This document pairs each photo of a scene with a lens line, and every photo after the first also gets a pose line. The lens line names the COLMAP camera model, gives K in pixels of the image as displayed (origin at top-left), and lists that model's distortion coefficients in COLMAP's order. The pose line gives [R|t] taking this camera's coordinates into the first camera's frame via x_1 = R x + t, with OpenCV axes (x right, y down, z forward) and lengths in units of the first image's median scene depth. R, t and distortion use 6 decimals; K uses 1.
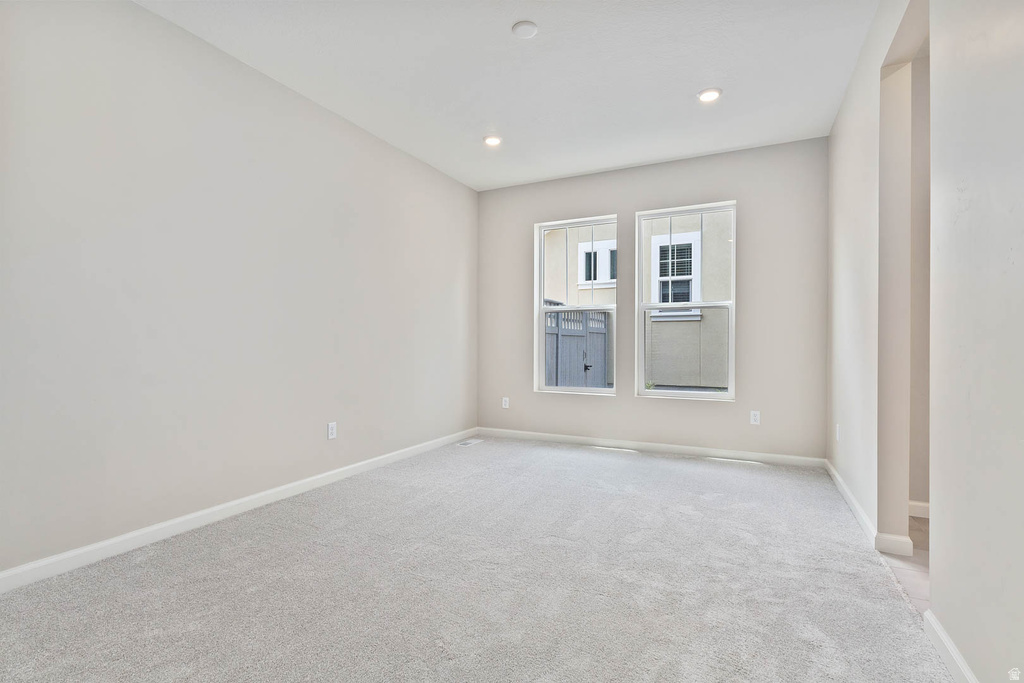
lens RADIAL K [[486.9, 0, 504.9], [0, 486.9, 336.3], [0, 0, 1]] dist [0.005823, -0.000106]
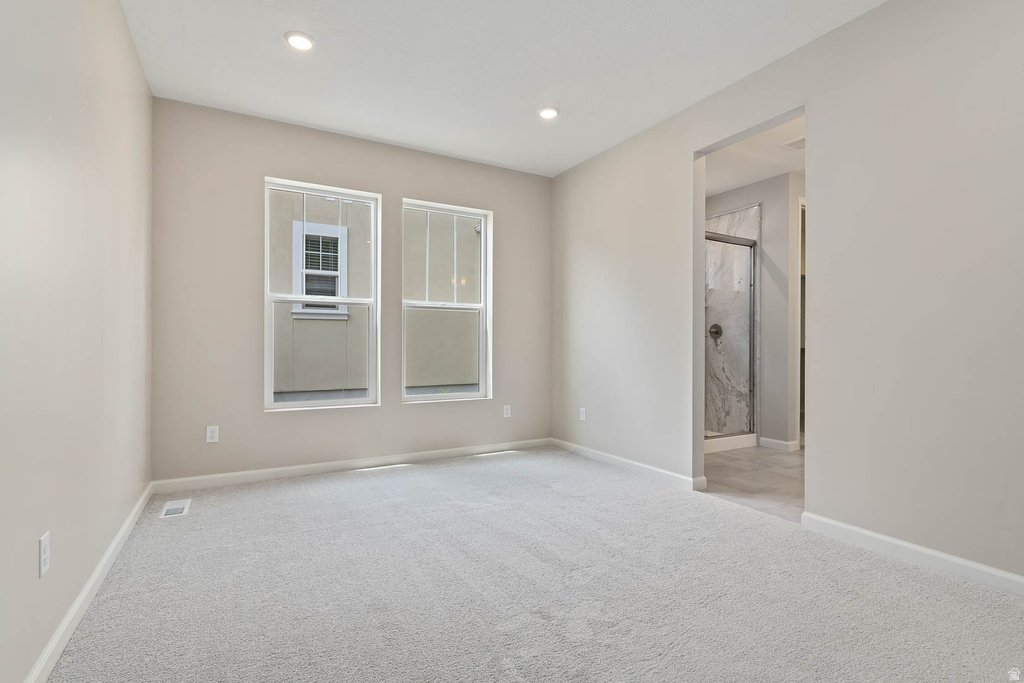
lens RADIAL K [[486.9, 0, 507.8], [0, 486.9, 349.5], [0, 0, 1]] dist [0.005823, -0.000106]
pose [[0.562302, -0.009169, 0.826881, -0.213821], [-0.013644, 0.999700, 0.020364, 0.001635], [-0.826819, -0.022733, 0.562008, 0.197912]]
